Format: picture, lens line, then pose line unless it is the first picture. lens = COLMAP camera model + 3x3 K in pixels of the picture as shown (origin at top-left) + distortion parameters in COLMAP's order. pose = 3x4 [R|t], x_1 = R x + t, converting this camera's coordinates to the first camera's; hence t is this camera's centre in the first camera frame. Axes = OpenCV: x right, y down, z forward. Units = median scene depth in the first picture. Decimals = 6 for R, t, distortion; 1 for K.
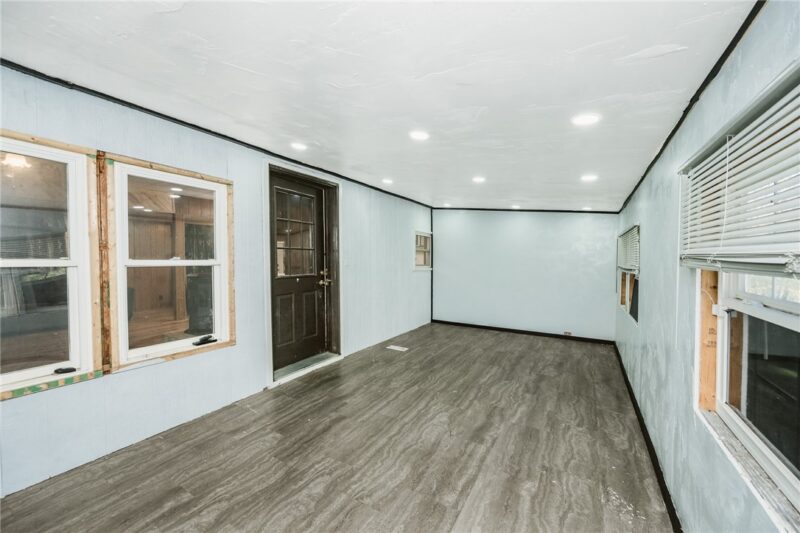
lens RADIAL K [[322.5, 0, 401.5], [0, 322.5, 266.7], [0, 0, 1]] dist [0.009495, -0.000098]
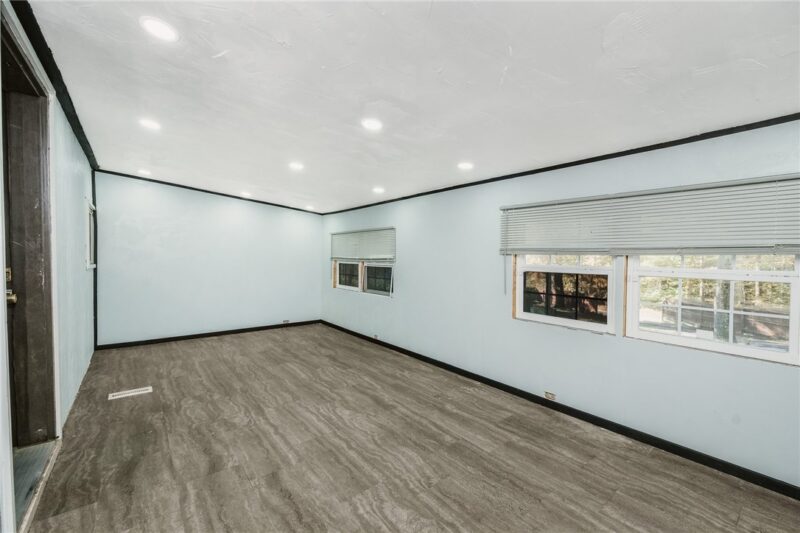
lens RADIAL K [[322.5, 0, 422.1], [0, 322.5, 261.0], [0, 0, 1]] dist [0.009495, -0.000098]
pose [[0.323517, -0.013240, 0.946130, -0.662578], [0.015019, 0.999848, 0.008856, 0.003590], [-0.946103, 0.011345, 0.323666, 0.419052]]
